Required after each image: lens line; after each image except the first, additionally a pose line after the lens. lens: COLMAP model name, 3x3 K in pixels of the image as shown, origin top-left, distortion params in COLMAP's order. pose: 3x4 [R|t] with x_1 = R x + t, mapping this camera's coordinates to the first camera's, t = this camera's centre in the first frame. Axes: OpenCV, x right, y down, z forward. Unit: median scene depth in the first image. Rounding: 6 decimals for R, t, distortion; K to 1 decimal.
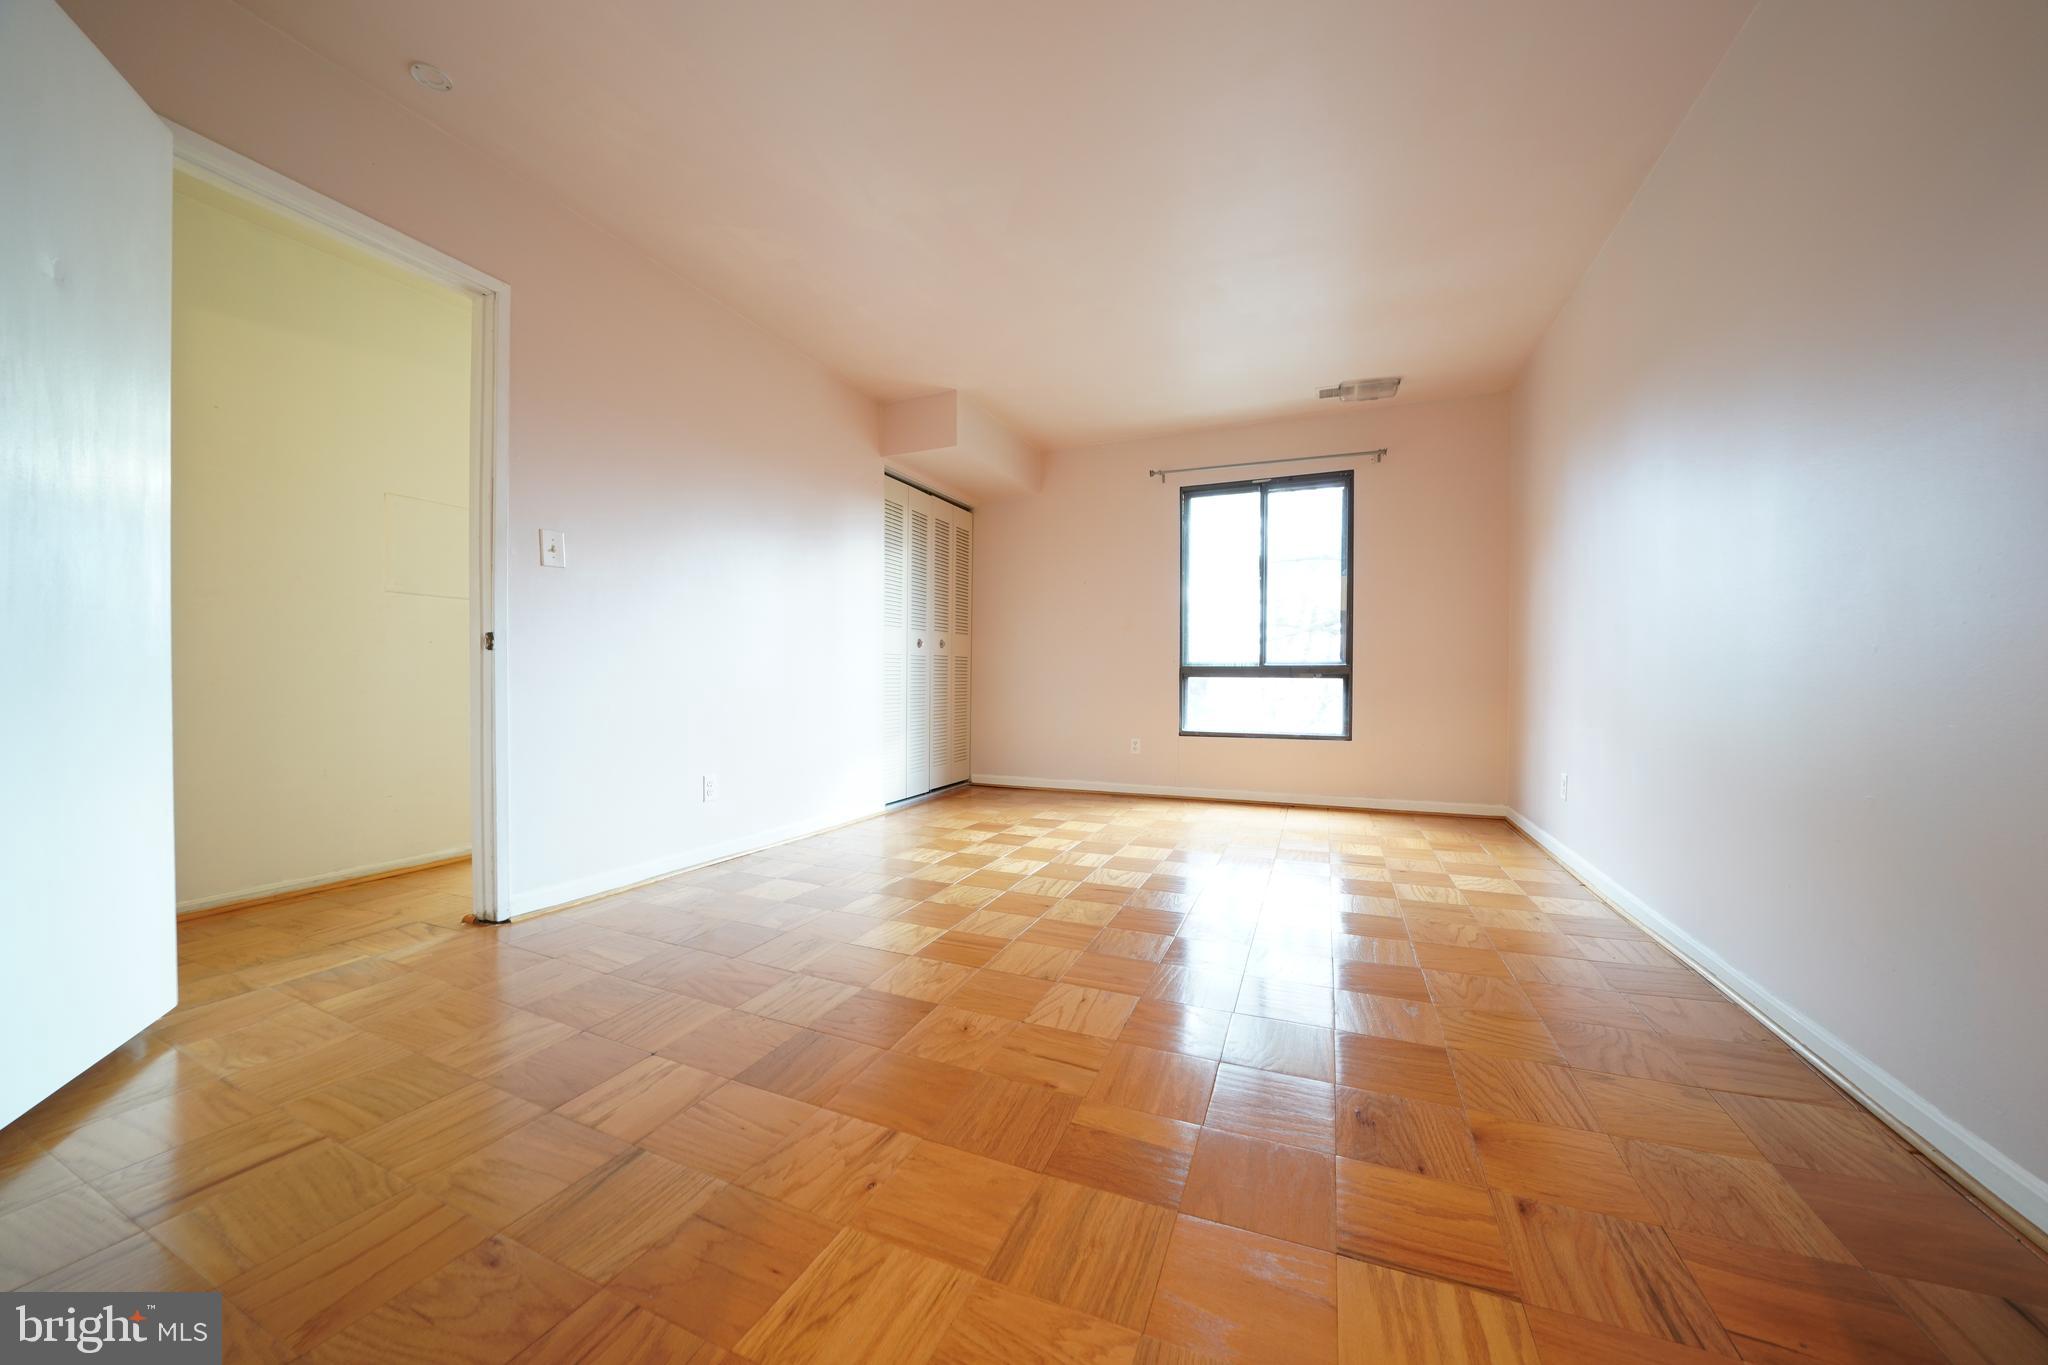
lens RADIAL K [[711.2, 0, 1019.0], [0, 711.2, 677.9], [0, 0, 1]] dist [-0.026052, 0.002420]
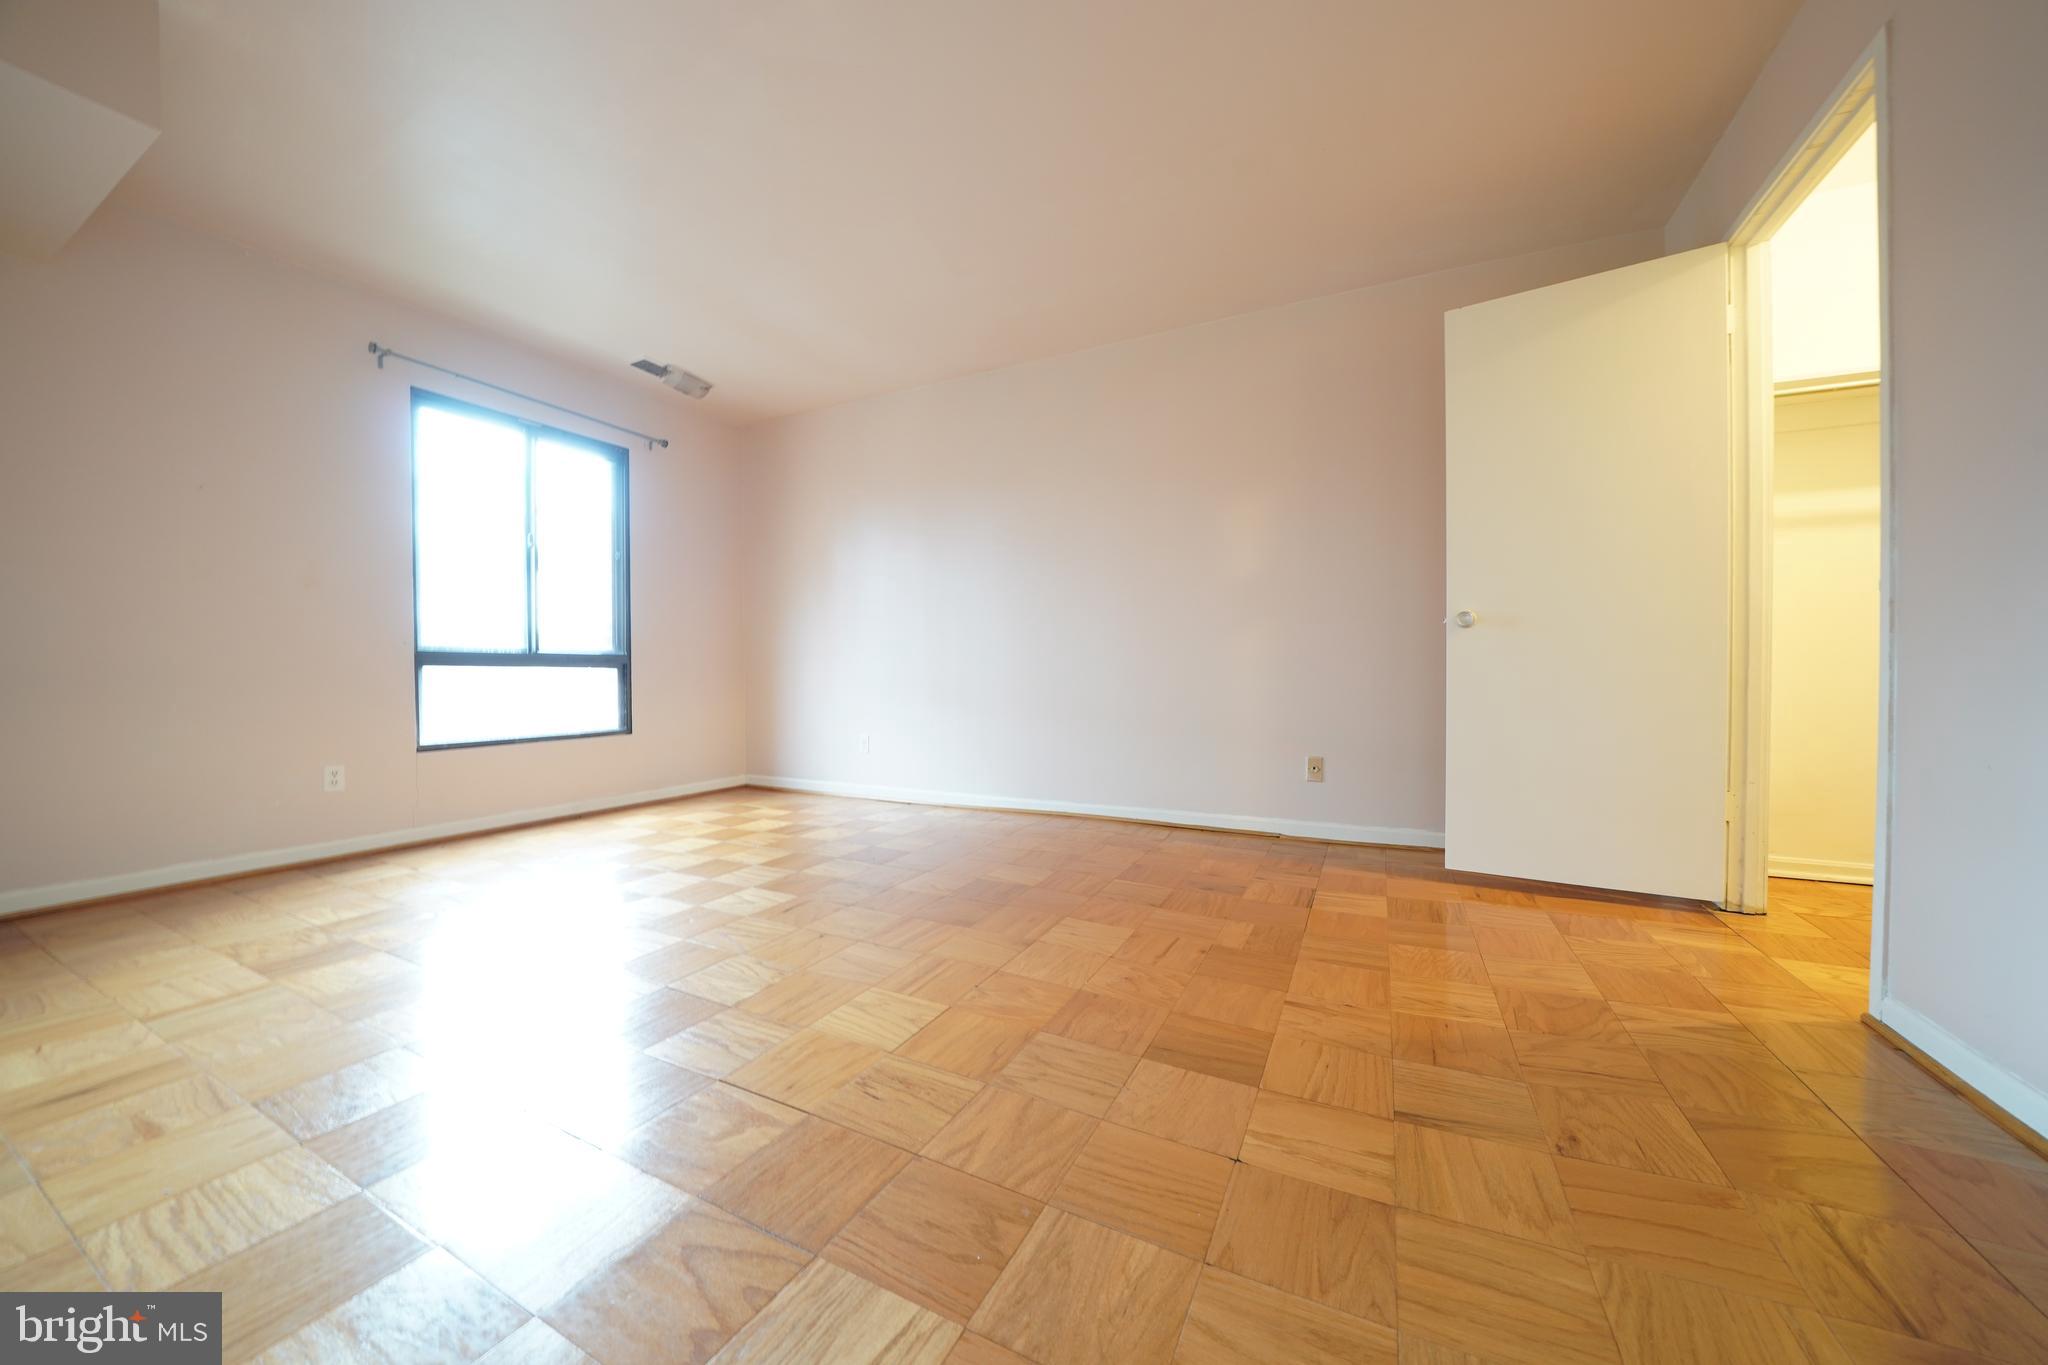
lens RADIAL K [[711.2, 0, 1018.0], [0, 711.2, 683.8], [0, 0, 1]] dist [-0.026052, 0.002420]
pose [[0.065816, -0.016824, 0.997690, -0.484680], [0.006074, 0.999846, 0.016459, 0.009468], [-0.997813, 0.004976, 0.065908, 0.453040]]
